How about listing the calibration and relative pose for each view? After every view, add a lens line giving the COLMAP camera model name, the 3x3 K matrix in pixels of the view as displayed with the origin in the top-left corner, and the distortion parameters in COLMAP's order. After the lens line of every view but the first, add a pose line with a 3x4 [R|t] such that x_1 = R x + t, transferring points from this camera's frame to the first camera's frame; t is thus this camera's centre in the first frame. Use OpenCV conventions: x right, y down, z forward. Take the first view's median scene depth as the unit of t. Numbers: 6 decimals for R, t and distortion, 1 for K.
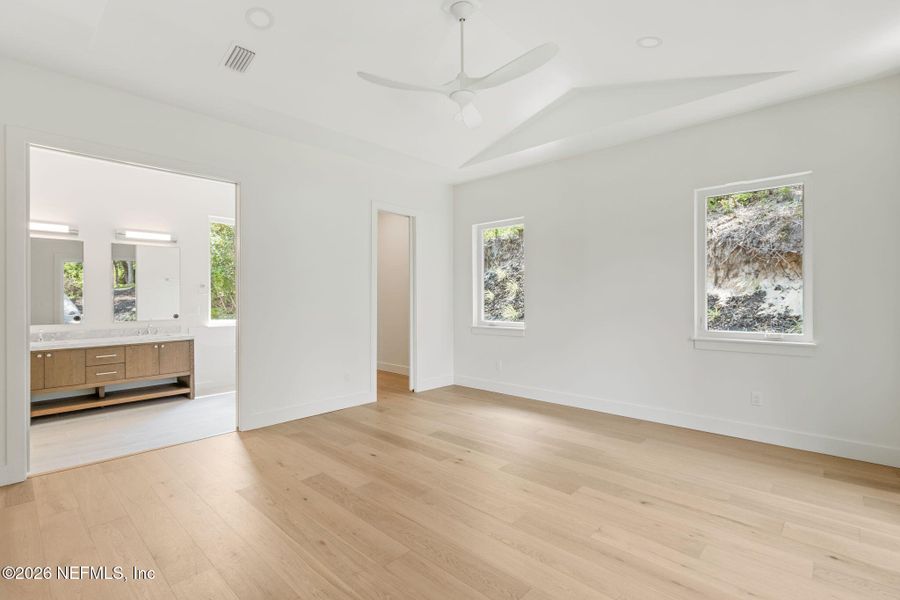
lens RADIAL K [[423.2, 0, 450.4], [0, 423.2, 301.3], [0, 0, 1]] dist [-0.001837, 0.000904]
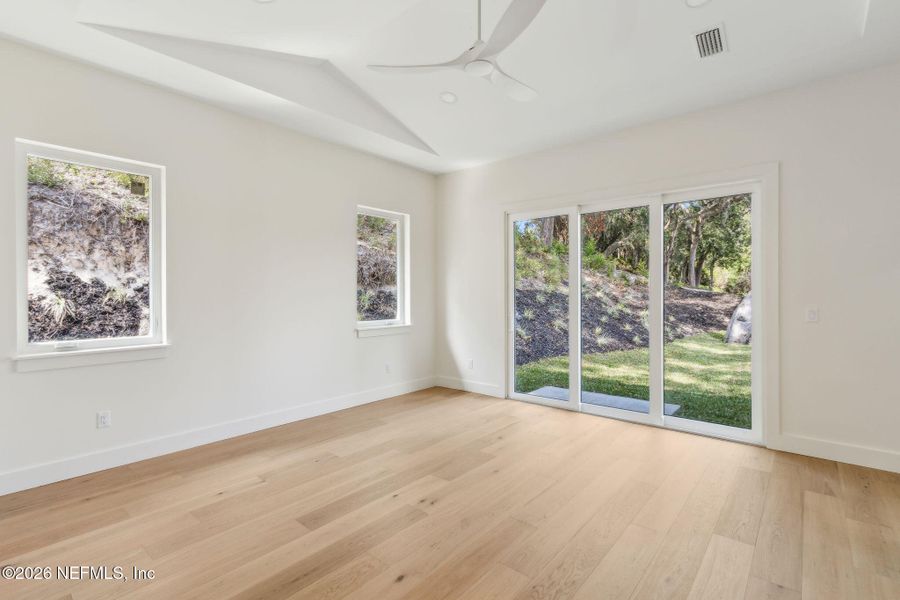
lens RADIAL K [[423.2, 0, 447.0], [0, 423.2, 294.1], [0, 0, 1]] dist [-0.001837, 0.000904]
pose [[-0.055728, 0.001262, 0.998445, -0.686796], [0.008803, 0.999961, -0.000773, -0.008429], [-0.998407, 0.008746, -0.055737, 0.894967]]
